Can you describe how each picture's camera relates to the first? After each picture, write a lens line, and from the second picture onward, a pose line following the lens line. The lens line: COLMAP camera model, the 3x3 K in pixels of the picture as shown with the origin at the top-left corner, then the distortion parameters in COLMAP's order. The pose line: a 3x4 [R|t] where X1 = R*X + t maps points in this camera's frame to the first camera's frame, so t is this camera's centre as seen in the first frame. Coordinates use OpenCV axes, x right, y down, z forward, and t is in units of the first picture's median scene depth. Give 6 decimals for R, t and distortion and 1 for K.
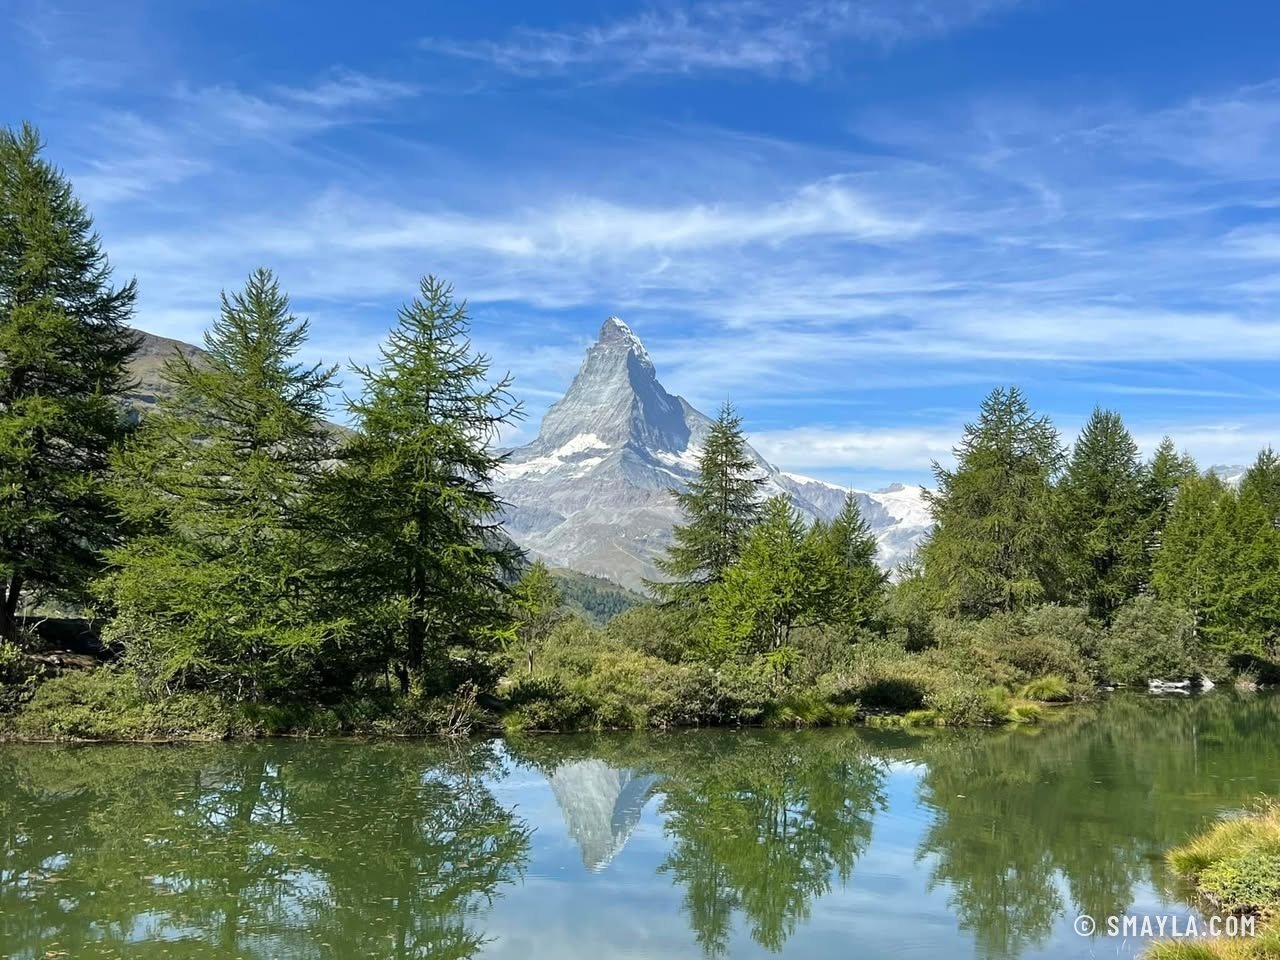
lens RADIAL K [[1443.6, 0, 598.9], [0, 1443.6, 485.0], [0, 0, 1]] dist [0.059924, 0.000000]
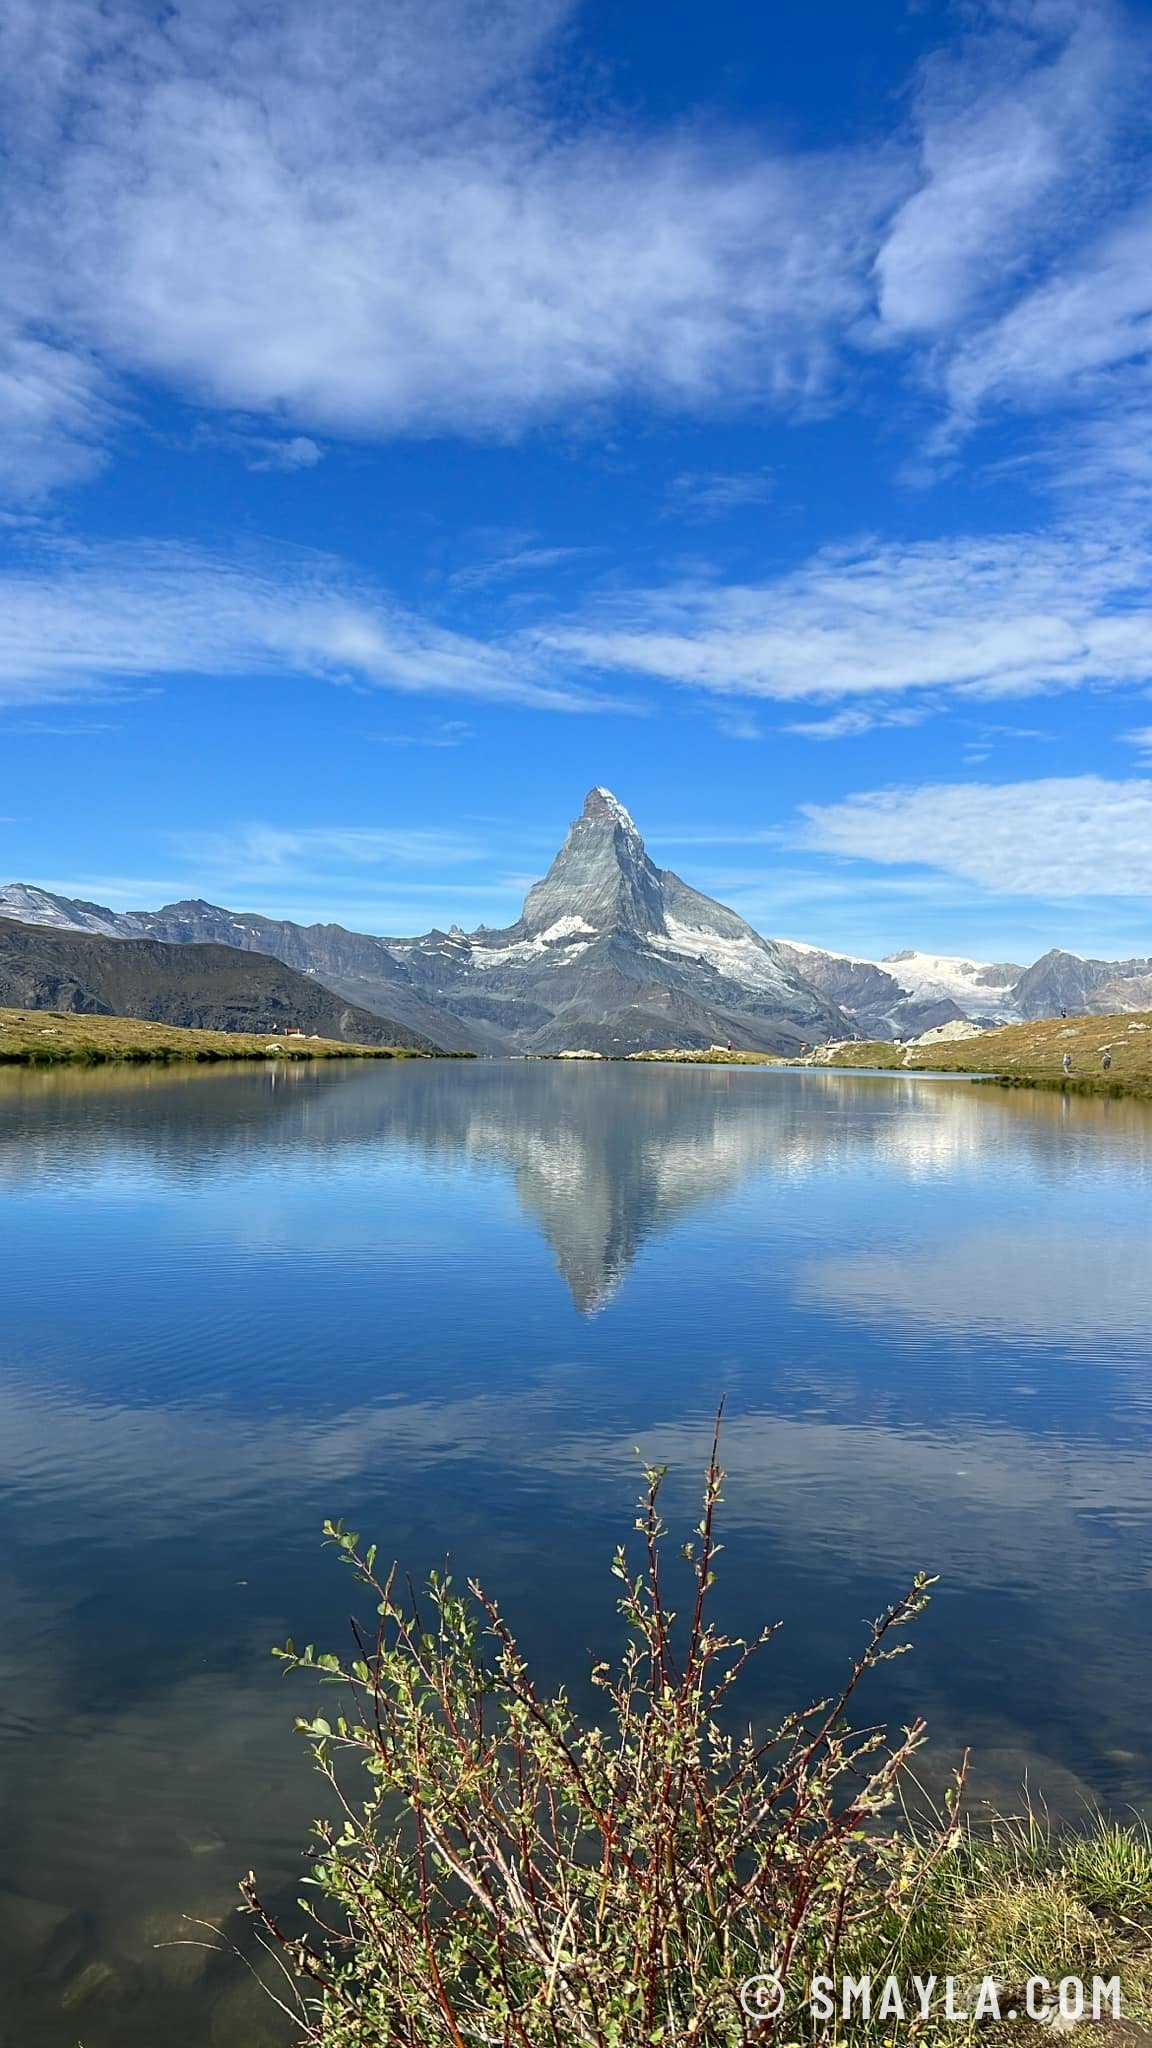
lens RADIAL K [[1661.7, 0, 586.8], [0, 1661.7, 990.6], [0, 0, 1]] dist [0.139877, 0.001602]
pose [[0.999923, -0.010868, 0.006043, -0.006685], [0.010645, 0.999303, 0.035789, -0.029454], [-0.006427, -0.035722, 0.999341, -0.098611]]
